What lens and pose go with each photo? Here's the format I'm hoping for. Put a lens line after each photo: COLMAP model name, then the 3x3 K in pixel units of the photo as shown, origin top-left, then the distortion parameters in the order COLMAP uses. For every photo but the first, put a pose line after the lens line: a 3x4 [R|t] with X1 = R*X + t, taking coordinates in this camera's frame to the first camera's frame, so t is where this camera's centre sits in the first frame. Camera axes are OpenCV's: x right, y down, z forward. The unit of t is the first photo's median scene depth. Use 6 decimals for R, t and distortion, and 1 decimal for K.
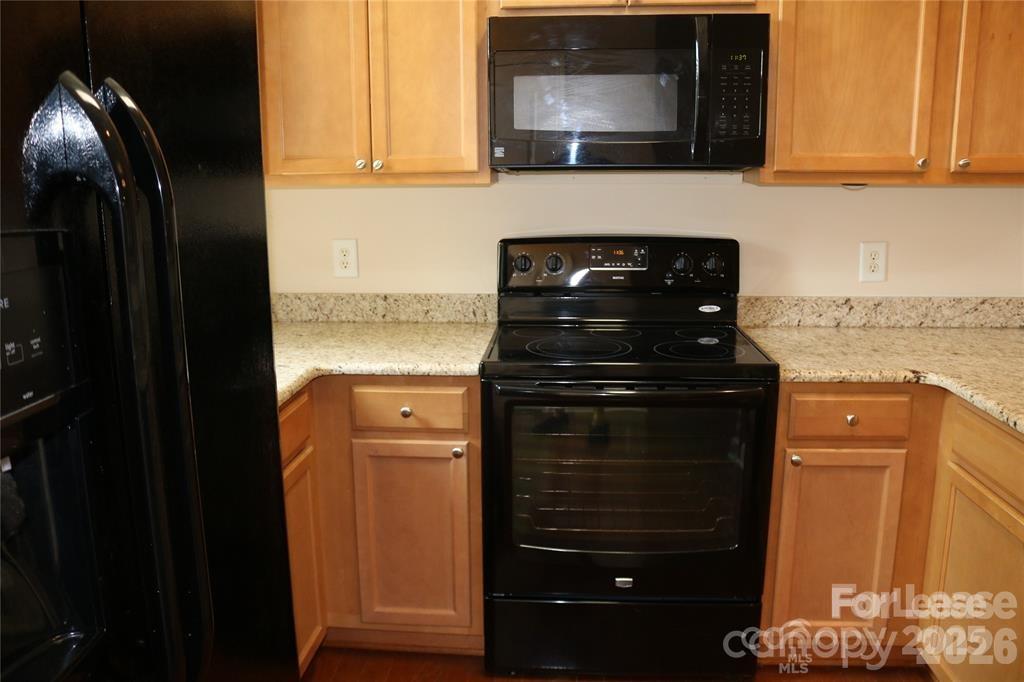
lens RADIAL K [[854.3, 0, 497.3], [0, 854.3, 351.7], [0, 0, 1]] dist [-0.153997, 0.127477]
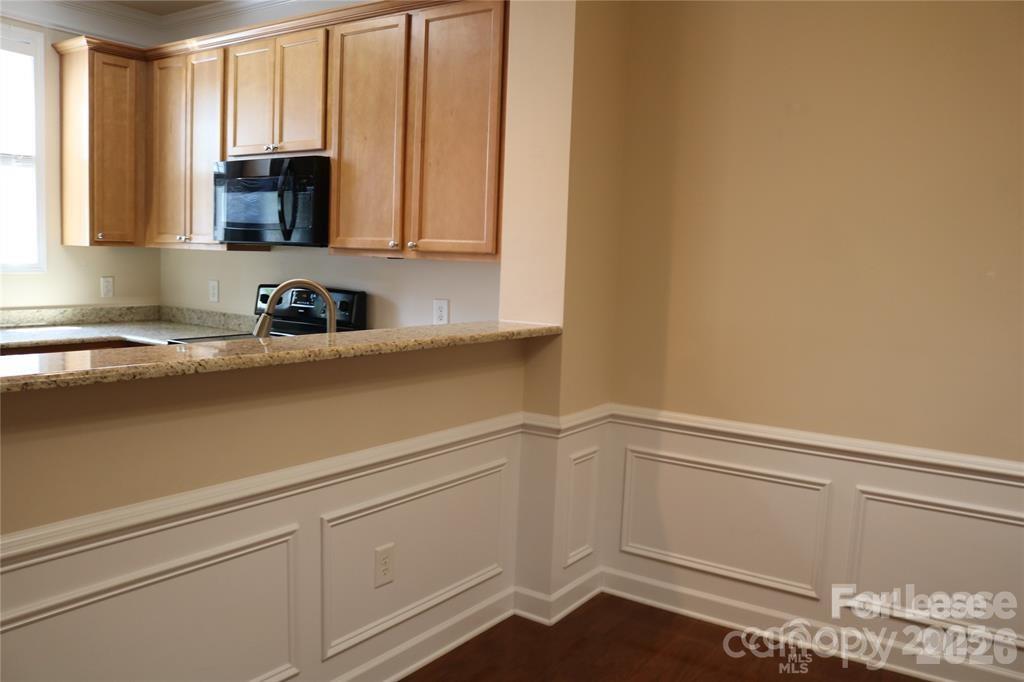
lens RADIAL K [[856.4, 0, 512.0], [0, 856.4, 341.0], [0, 0, 1]] dist [-0.161634, 0.145838]
pose [[0.863219, 0.094582, -0.495890, 1.239668], [-0.151145, 0.985654, -0.075109, 0.029707], [0.481672, 0.139787, 0.865131, -0.201845]]
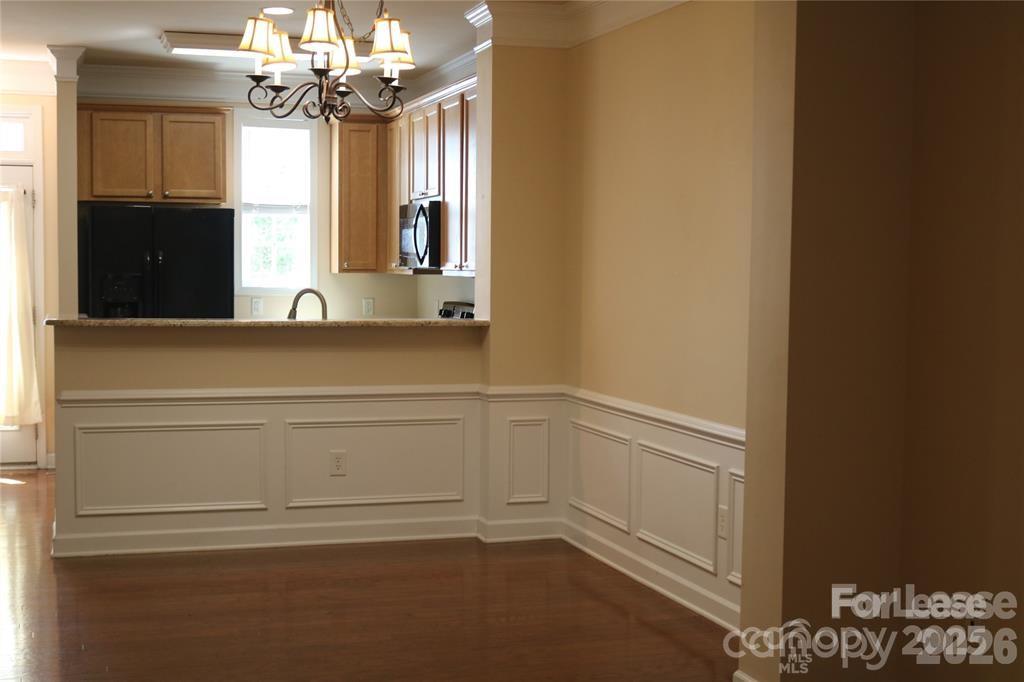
lens RADIAL K [[1434.9, 0, 512.0], [0, 1434.9, 341.0], [0, 0, 1]] dist [-0.054761, 0.061930]
pose [[0.377426, 0.062242, -0.923946, 3.186970], [-0.209851, 0.977531, -0.019871, -0.003230], [0.901949, 0.201391, 0.382007, -0.171423]]
